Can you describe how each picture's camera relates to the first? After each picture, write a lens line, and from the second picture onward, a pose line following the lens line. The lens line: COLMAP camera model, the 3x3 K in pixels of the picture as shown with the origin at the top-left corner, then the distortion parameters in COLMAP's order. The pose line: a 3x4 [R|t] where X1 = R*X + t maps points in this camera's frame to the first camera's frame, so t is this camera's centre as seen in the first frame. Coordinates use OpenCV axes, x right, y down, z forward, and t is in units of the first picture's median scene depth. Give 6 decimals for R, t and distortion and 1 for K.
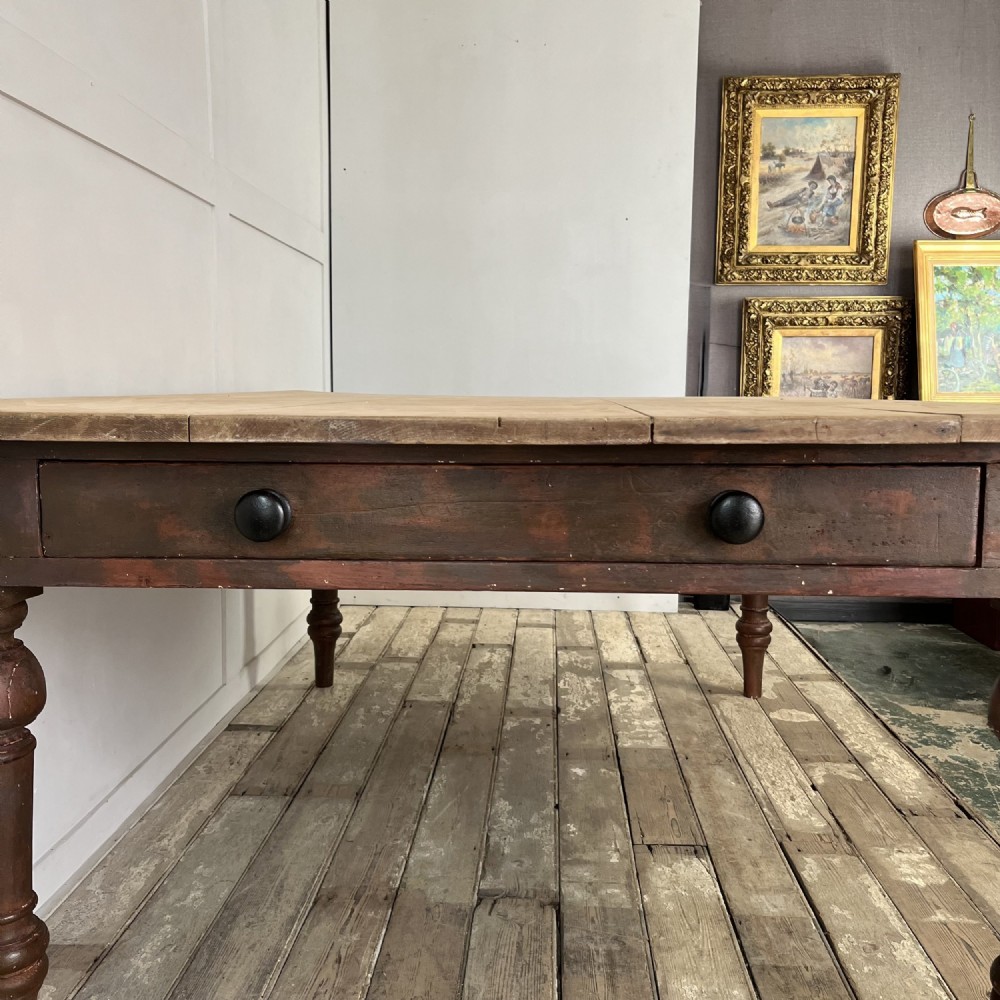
lens RADIAL K [[1019.3, 0, 500.5], [0, 1019.3, 540.0], [0, 0, 1]] dist [0.020159, 0.000000]
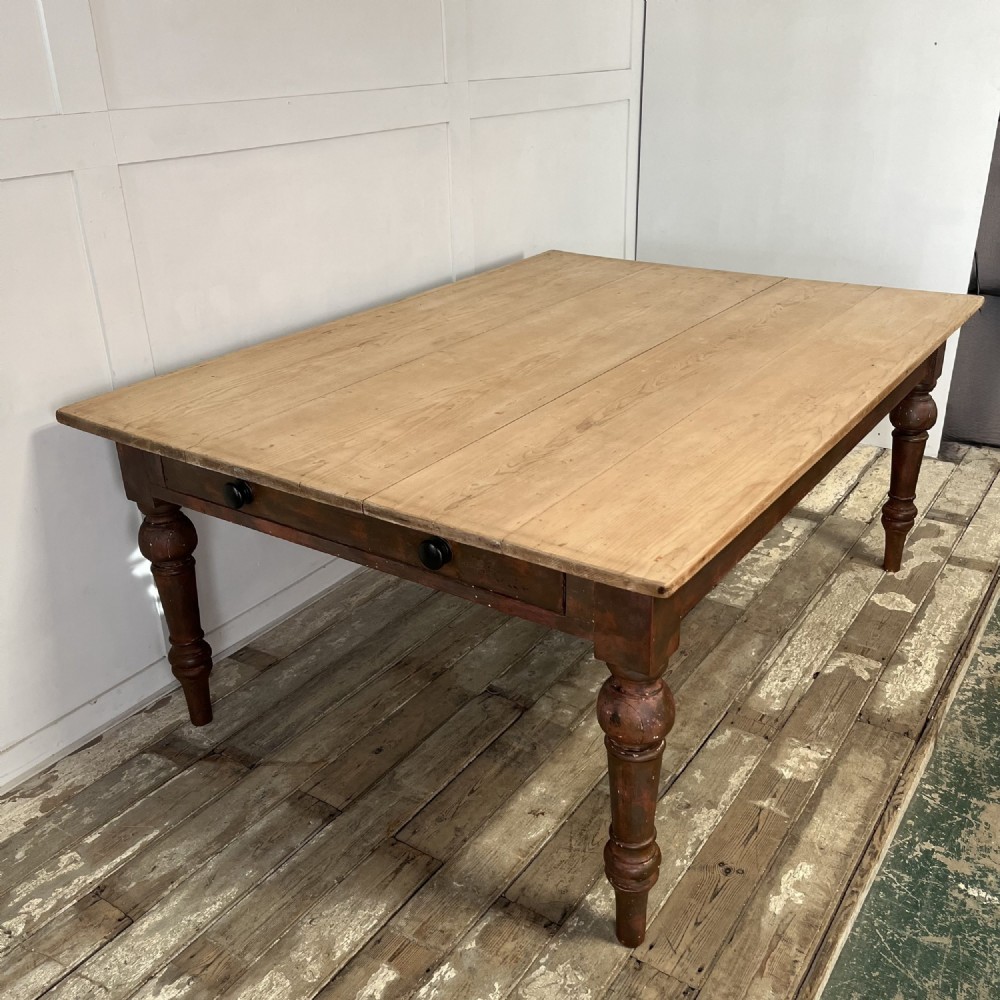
lens RADIAL K [[1019.3, 0, 501.0], [0, 1019.3, 487.8], [0, 0, 1]] dist [0.020159, 0.000000]
pose [[0.855244, 0.187358, -0.483172, 0.579362], [-0.053282, 0.959207, 0.277637, -0.310112], [0.515479, -0.211703, 0.830339, -0.156698]]
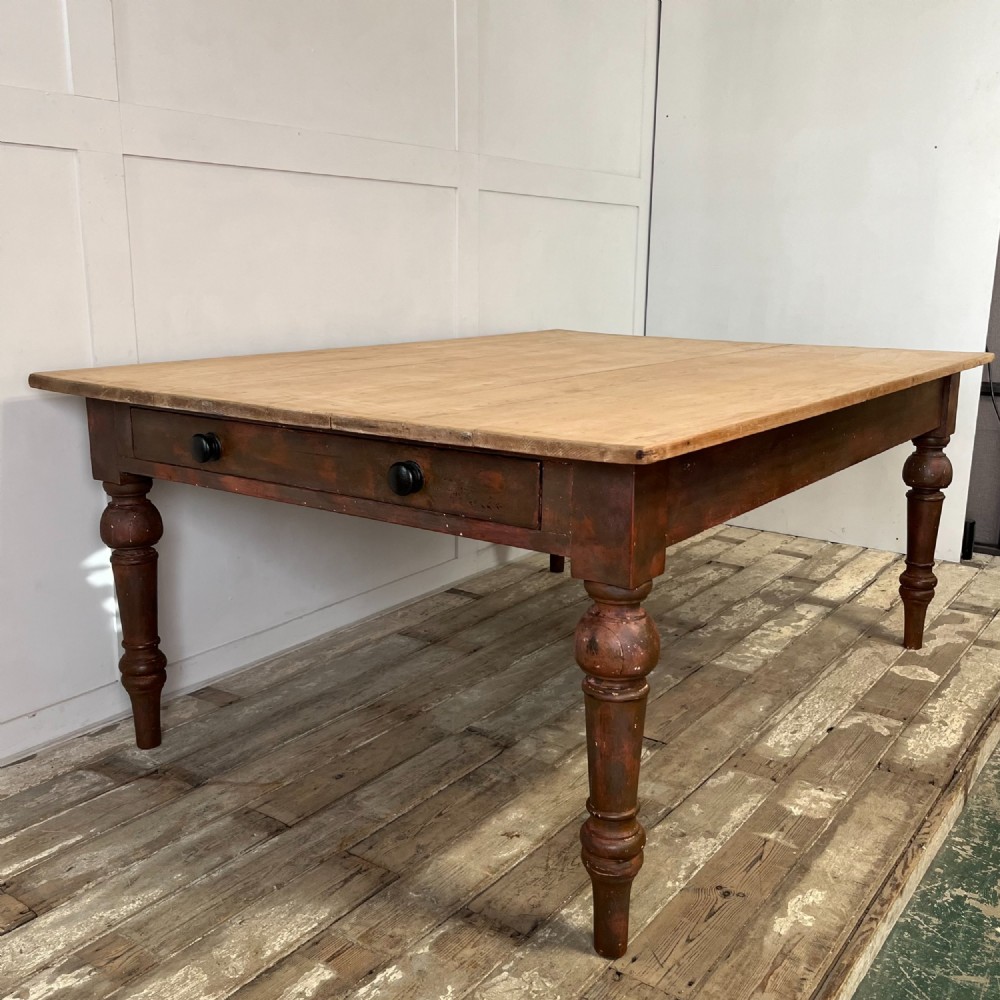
lens RADIAL K [[1051.2, 0, 502.8], [0, 1051.2, 482.8], [0, 0, 1]] dist [0.018050, 0.000000]
pose [[0.842902, 0.113338, -0.525995, 0.627458], [-0.087882, 0.993436, 0.073229, -0.076910], [0.530841, -0.015500, 0.847329, -0.143612]]
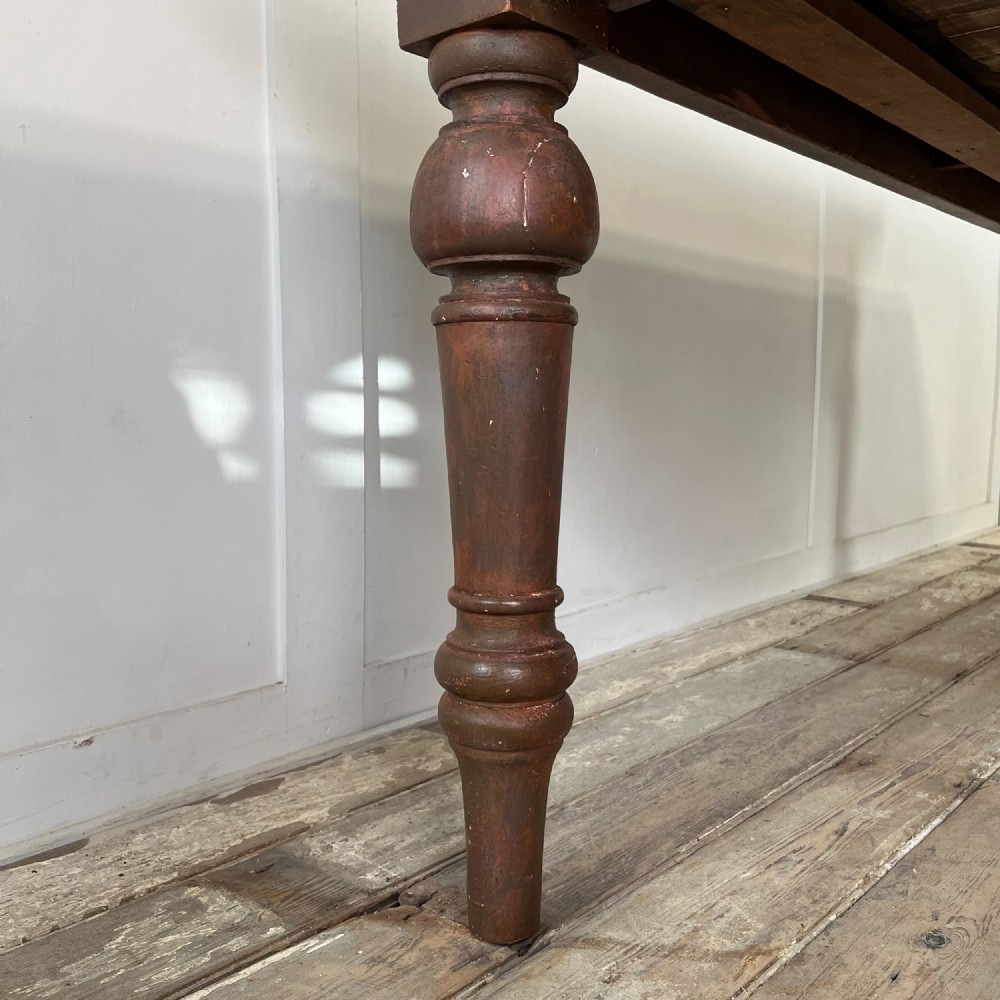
lens RADIAL K [[1019.3, 0, 501.1], [0, 1019.3, 500.4], [0, 0, 1]] dist [0.020159, 0.000000]
pose [[0.787851, 0.061056, -0.612832, 0.028437], [-0.097018, 0.994953, -0.025599, 0.194788], [0.608176, 0.079624, 0.789798, 0.305958]]
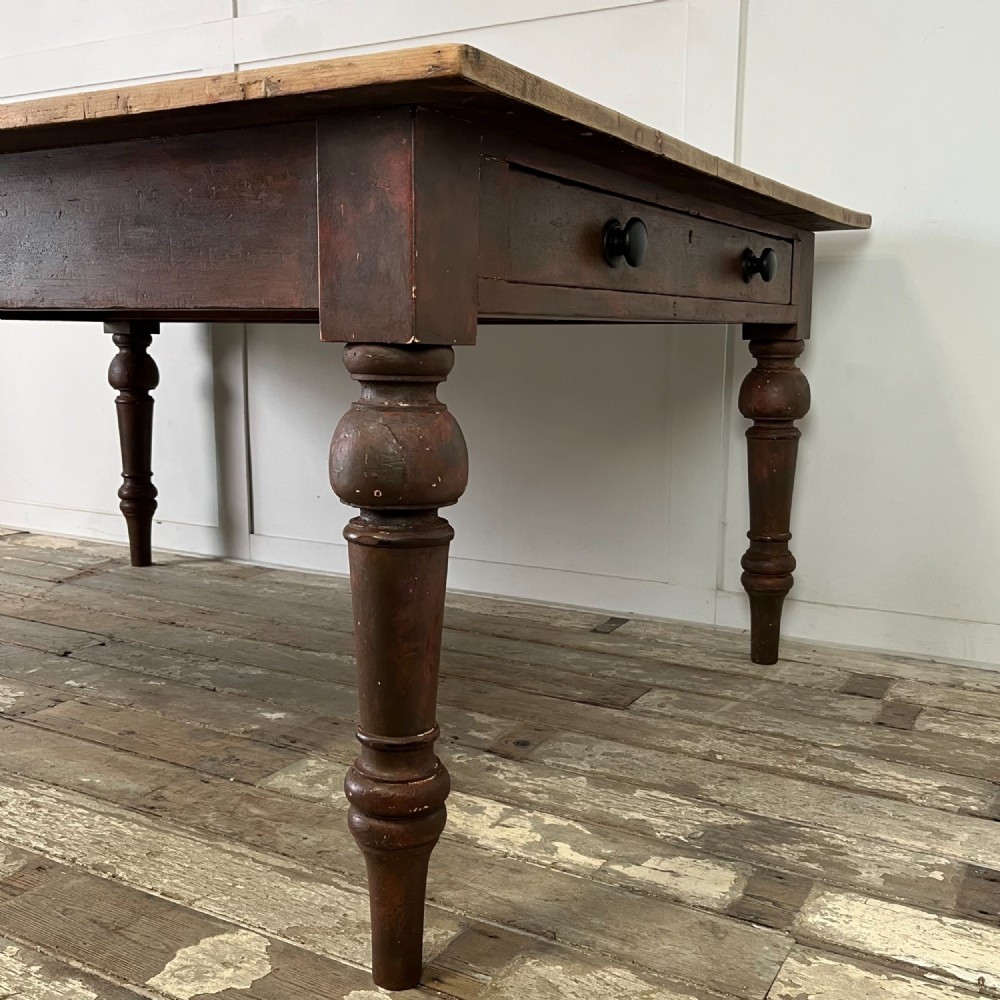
lens RADIAL K [[1091.2, 0, 501.1], [0, 1091.2, 505.9], [0, 0, 1]] dist [0.017266, 0.000000]
pose [[-0.448674, 0.134165, -0.883567, 0.767309], [-0.147384, 0.964022, 0.221223, -0.131676], [0.881459, 0.229480, -0.412758, 1.626074]]
